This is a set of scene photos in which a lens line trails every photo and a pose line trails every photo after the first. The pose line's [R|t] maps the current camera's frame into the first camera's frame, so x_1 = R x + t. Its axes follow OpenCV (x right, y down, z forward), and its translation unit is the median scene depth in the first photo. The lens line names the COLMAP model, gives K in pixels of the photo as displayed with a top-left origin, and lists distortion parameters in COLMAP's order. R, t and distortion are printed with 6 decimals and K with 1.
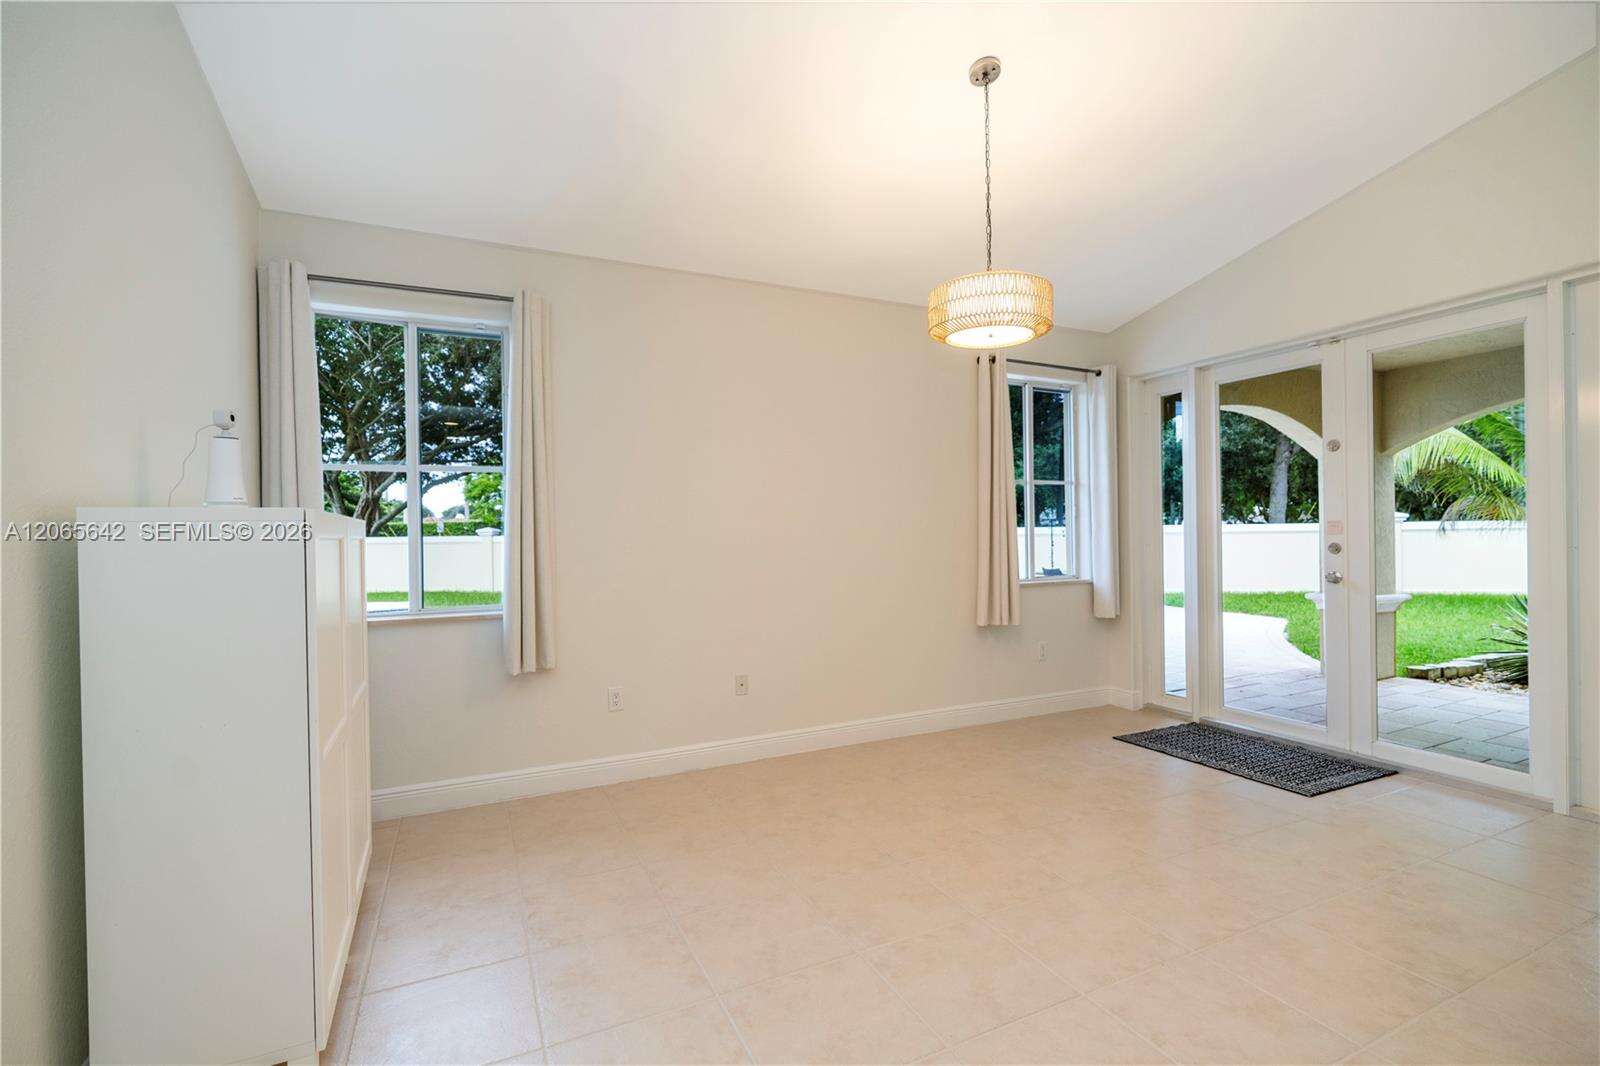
lens RADIAL K [[730.1, 0, 800.0], [0, 730.1, 533.0], [0, 0, 1]] dist [0.000788, 0.001761]
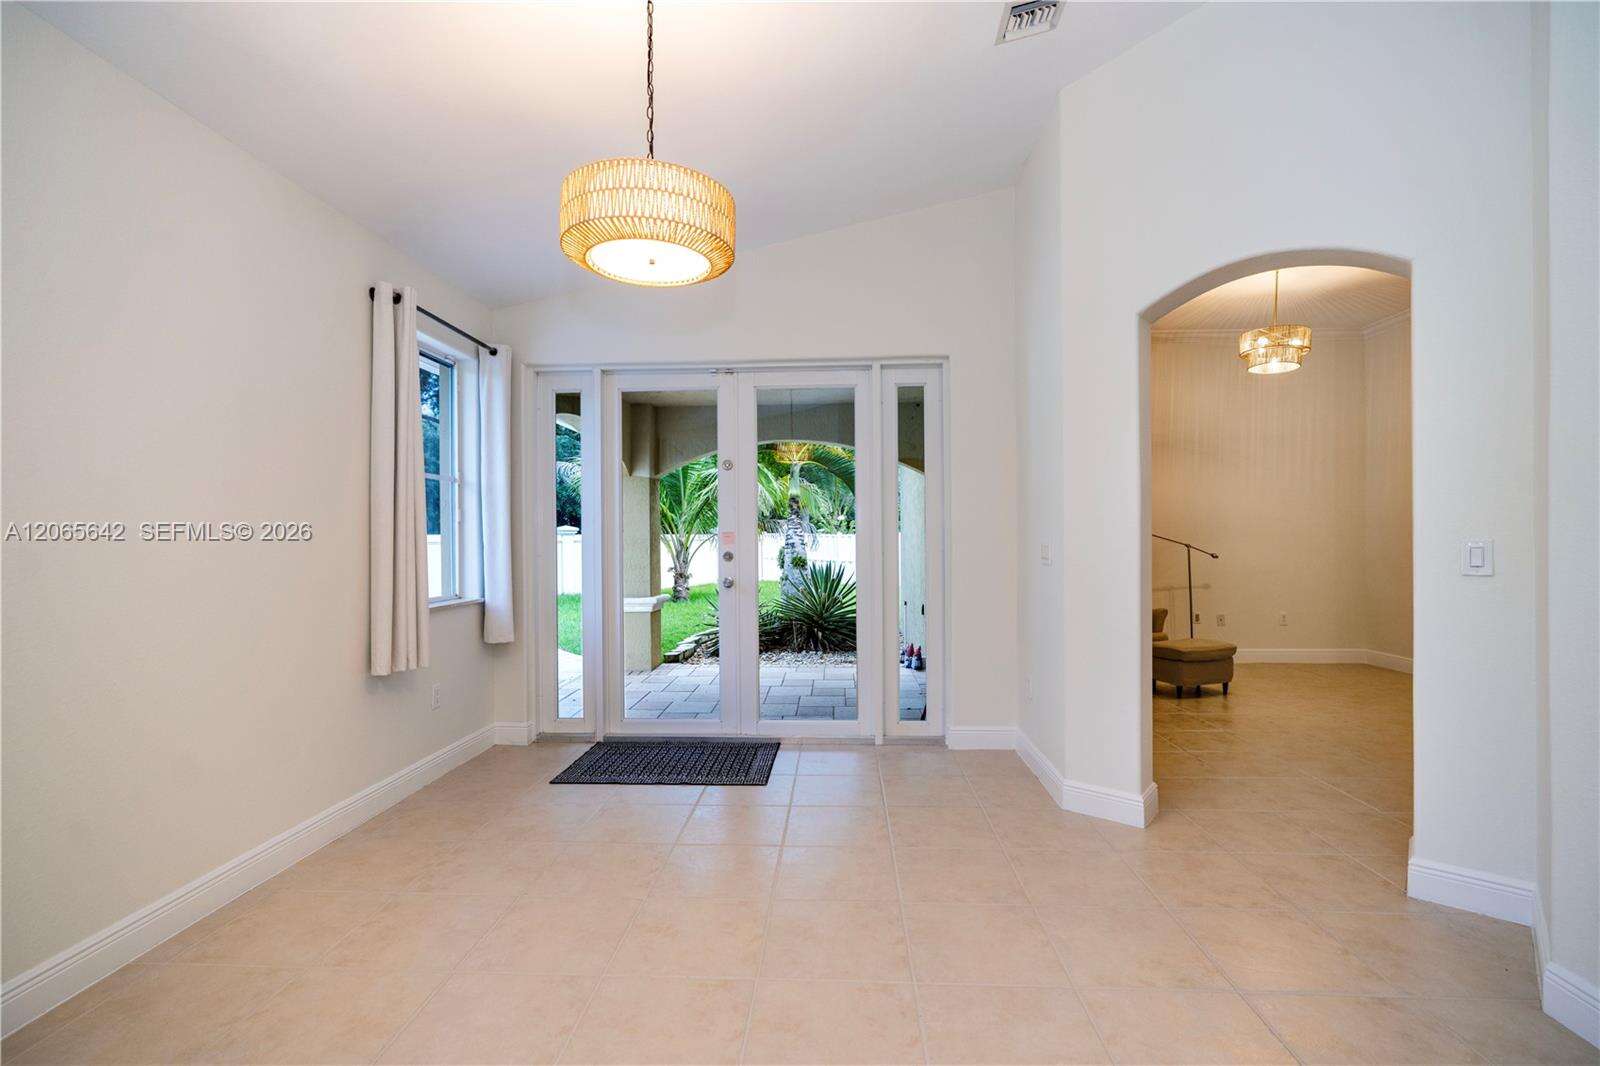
lens RADIAL K [[730.1, 0, 800.0], [0, 730.1, 533.0], [0, 0, 1]] dist [0.000788, 0.001761]
pose [[0.470947, 0.014592, 0.882041, -0.177554], [-0.001827, 0.999877, -0.015566, 0.002177], [-0.882160, 0.005719, 0.470916, 0.322079]]
